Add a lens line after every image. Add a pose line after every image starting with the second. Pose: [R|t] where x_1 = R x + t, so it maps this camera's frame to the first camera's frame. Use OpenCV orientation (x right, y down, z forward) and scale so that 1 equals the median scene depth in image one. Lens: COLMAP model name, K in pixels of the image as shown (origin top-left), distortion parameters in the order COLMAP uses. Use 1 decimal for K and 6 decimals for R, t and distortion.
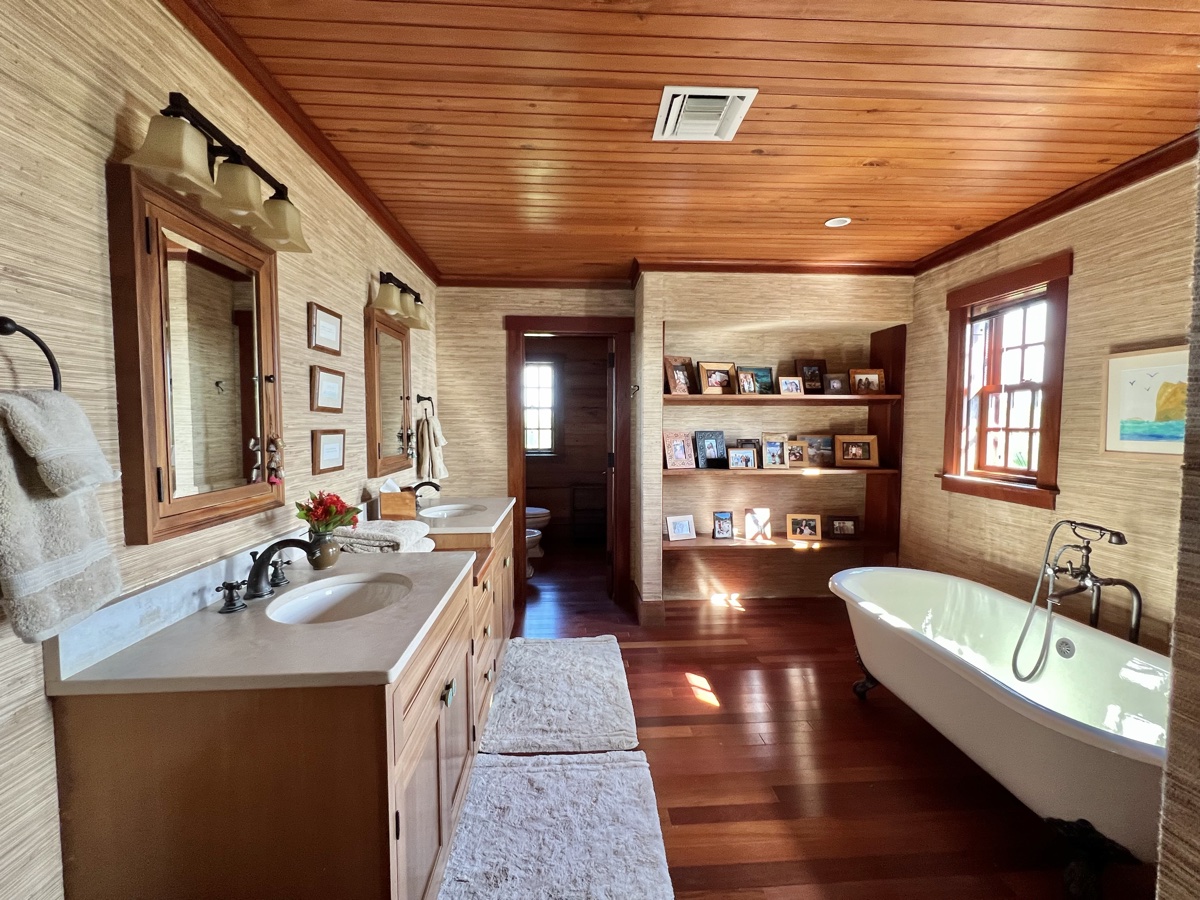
lens RADIAL K [[522.7, 0, 601.6], [0, 522.7, 451.0], [0, 0, 1]] dist [0.000431, -0.000018]
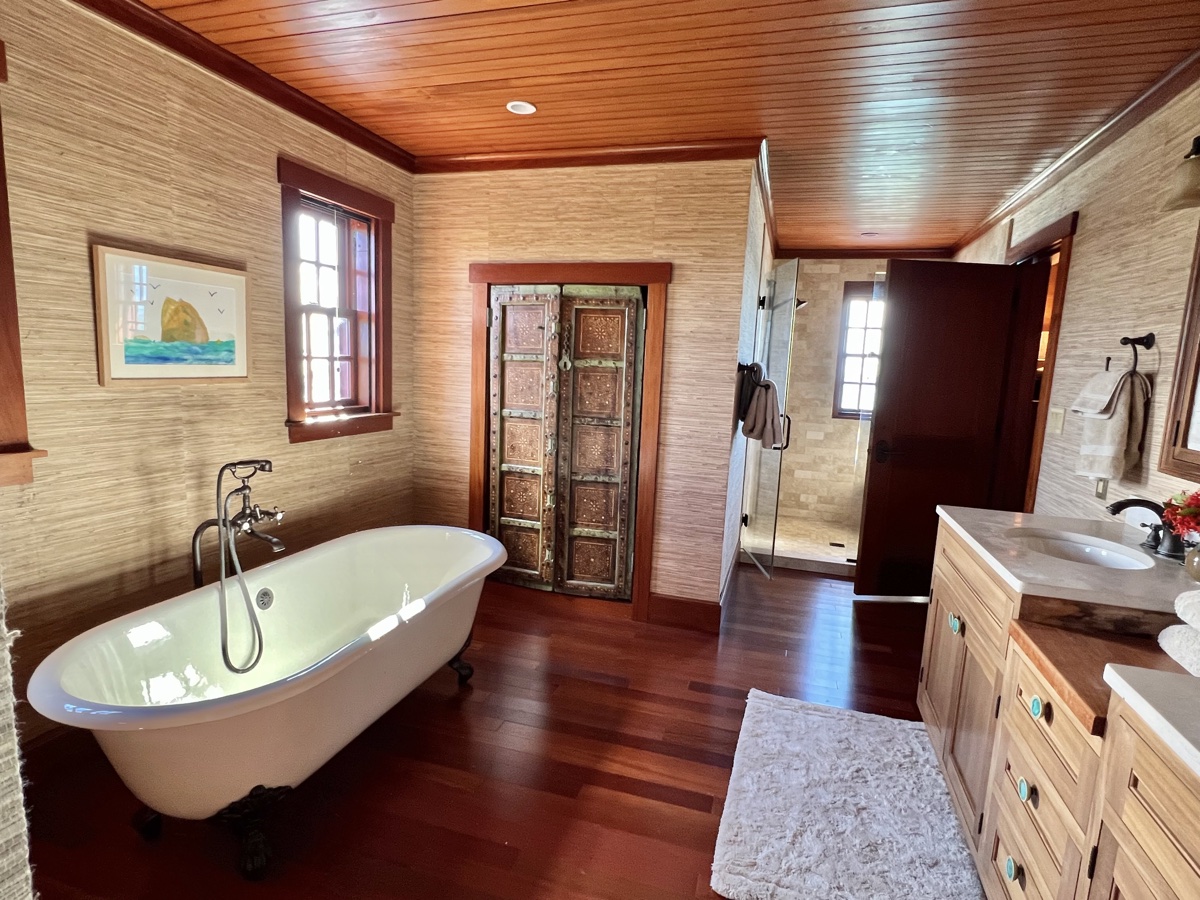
lens RADIAL K [[630.1, 0, 600.8], [0, 630.1, 450.9], [0, 0, 1]] dist [-0.003968, 0.000436]
pose [[-0.939325, -0.085131, 0.332298, 0.001115], [-0.022093, 0.981718, 0.189054, -0.091029], [-0.342317, 0.170242, -0.924033, 1.726172]]
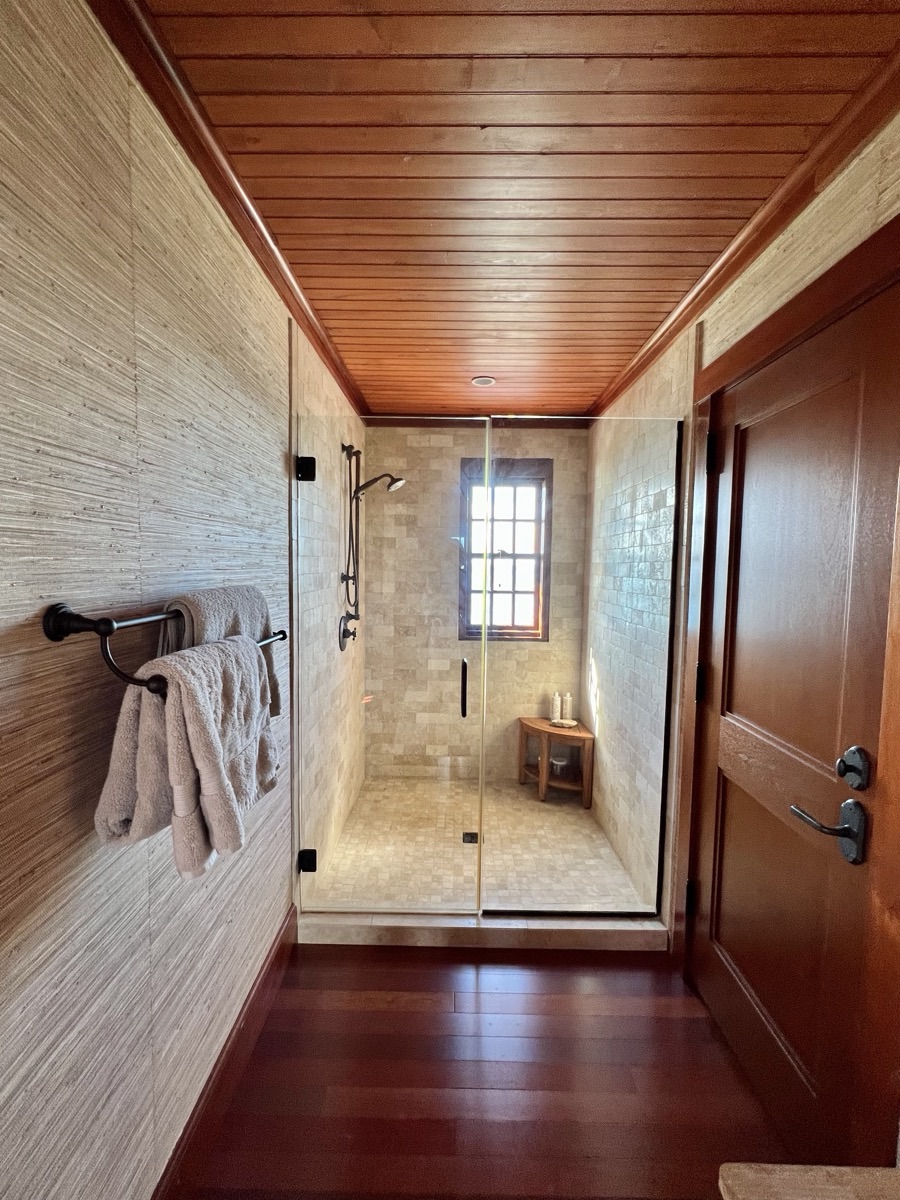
lens RADIAL K [[522.7, 0, 446.2], [0, 522.7, 601.1], [0, 0, 1]] dist [0.000431, -0.000018]
pose [[-0.997514, -0.014378, 0.068984, -0.063637], [-0.005569, 0.991986, 0.126224, -0.079278], [-0.070246, 0.125526, -0.989600, 0.895620]]
